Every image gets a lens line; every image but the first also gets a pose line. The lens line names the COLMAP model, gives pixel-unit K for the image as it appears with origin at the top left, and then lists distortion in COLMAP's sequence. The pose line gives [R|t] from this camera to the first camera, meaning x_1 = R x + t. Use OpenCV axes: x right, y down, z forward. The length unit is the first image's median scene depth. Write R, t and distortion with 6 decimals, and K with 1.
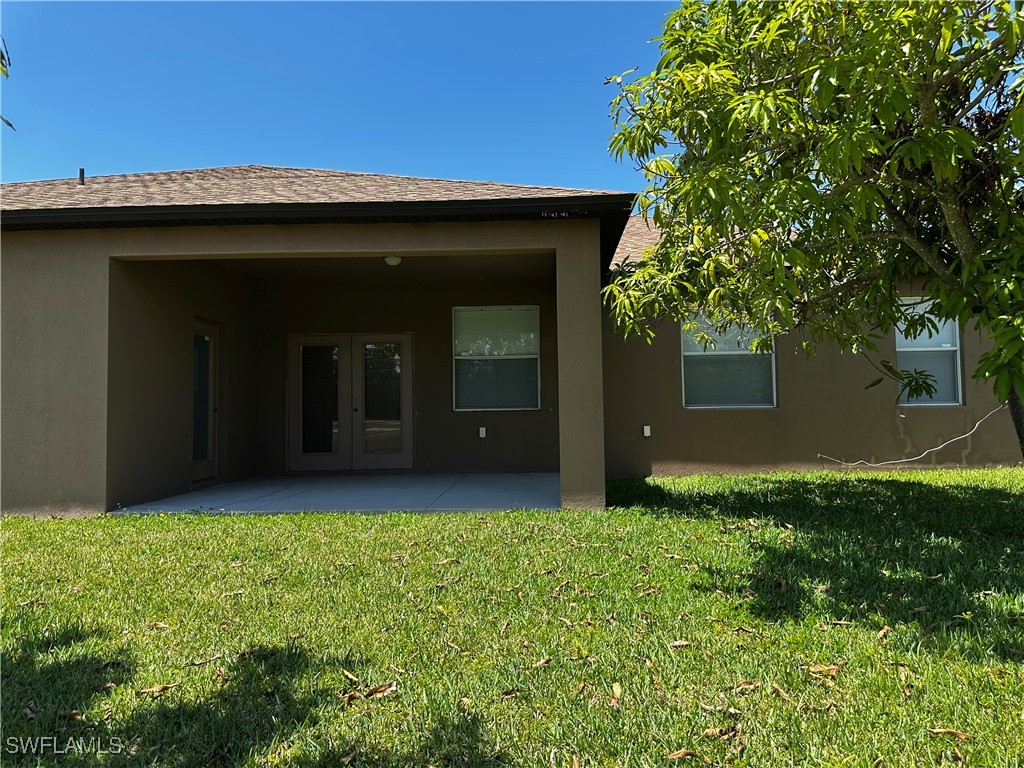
lens RADIAL K [[723.9, 0, 504.3], [0, 723.9, 383.8], [0, 0, 1]] dist [0.064428, -0.072087]
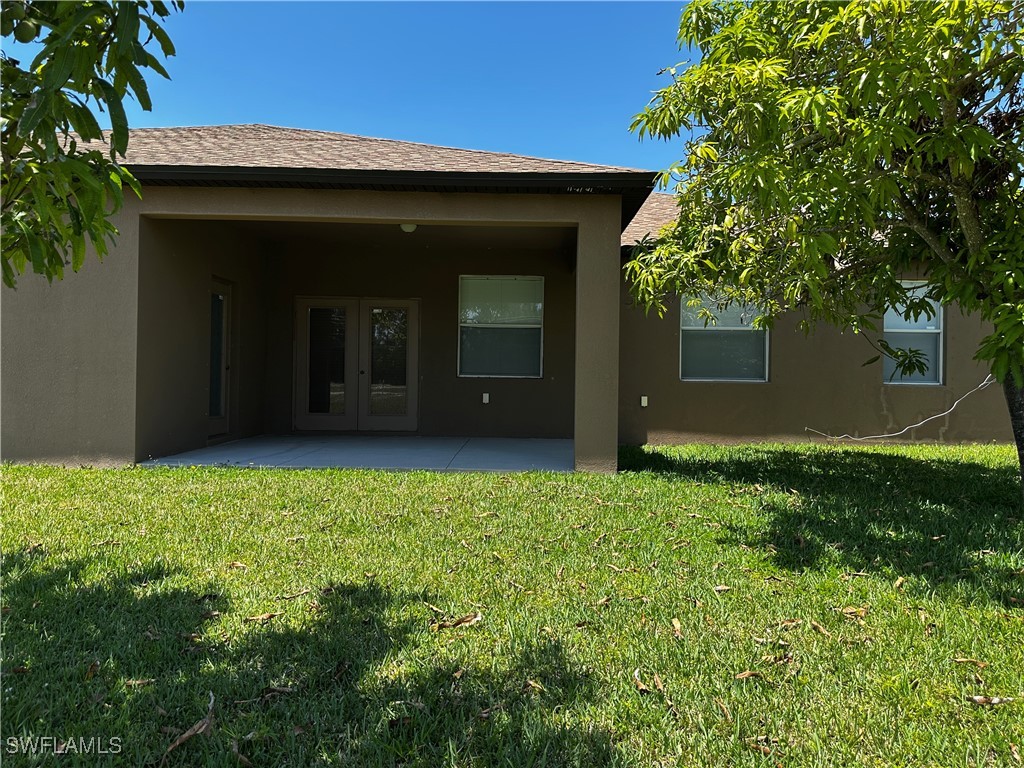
lens RADIAL K [[713.7, 0, 512.0], [0, 713.7, 384.0], [0, 0, 1]] dist [0.078461, -0.091211]
pose [[0.998899, 0.029643, 0.036374, -0.064345], [-0.031242, 0.998534, 0.044209, 0.001817], [-0.035010, -0.045297, 0.998360, -0.039153]]
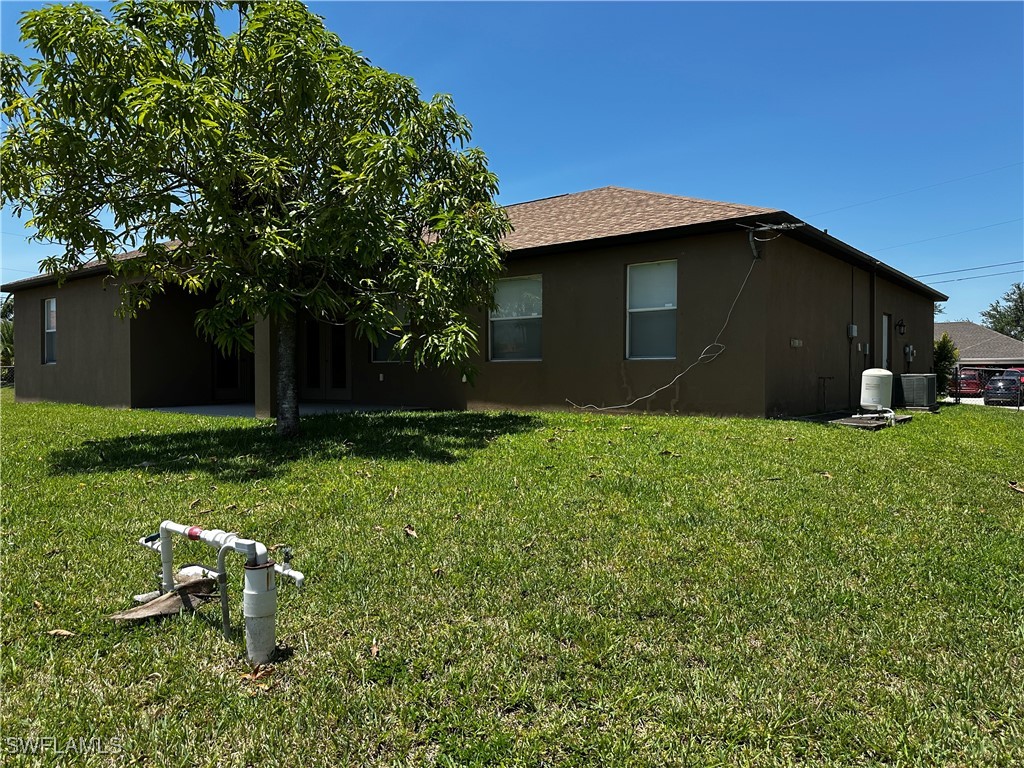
lens RADIAL K [[723.9, 0, 504.3], [0, 723.9, 383.8], [0, 0, 1]] dist [0.064428, -0.072087]
pose [[0.802475, 0.021392, -0.596303, 2.085422], [0.022833, 0.997524, 0.066514, -0.022689], [0.596249, -0.066992, 0.799999, -0.045407]]
